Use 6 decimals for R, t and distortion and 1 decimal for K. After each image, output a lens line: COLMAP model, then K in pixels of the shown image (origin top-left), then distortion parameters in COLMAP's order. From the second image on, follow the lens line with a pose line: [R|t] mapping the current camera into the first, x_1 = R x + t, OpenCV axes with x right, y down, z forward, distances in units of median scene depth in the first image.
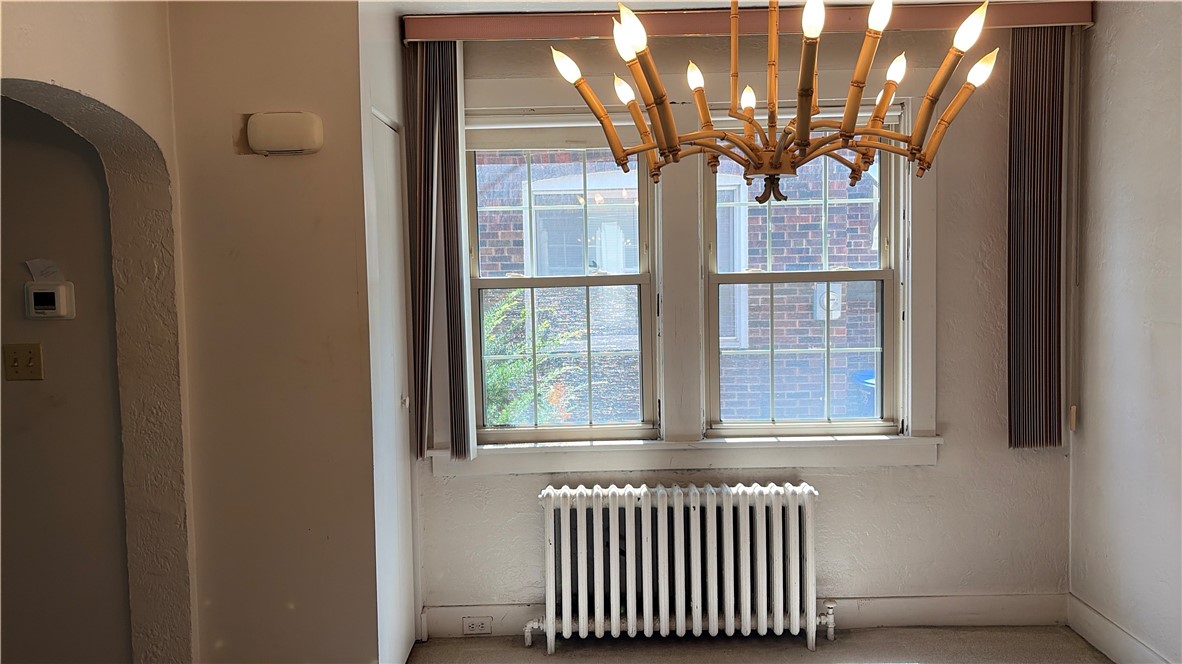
lens RADIAL K [[1014.8, 0, 587.6], [0, 1014.8, 342.9], [0, 0, 1]] dist [0.033598, -0.031046]
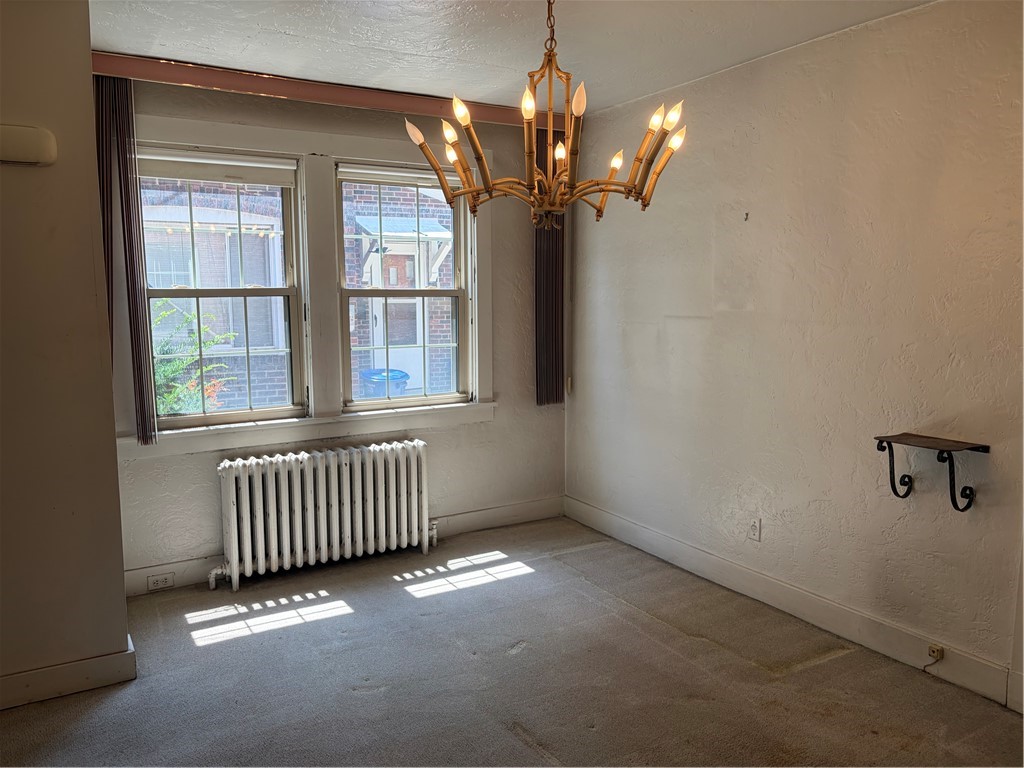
lens RADIAL K [[775.9, 0, 513.5], [0, 775.9, 400.6], [0, 0, 1]] dist [0.045770, -0.052538]
pose [[0.858670, -0.056206, 0.509438, -0.212387], [0.020393, 0.996928, 0.075617, 0.004437], [-0.512124, -0.054541, 0.857178, 0.008921]]
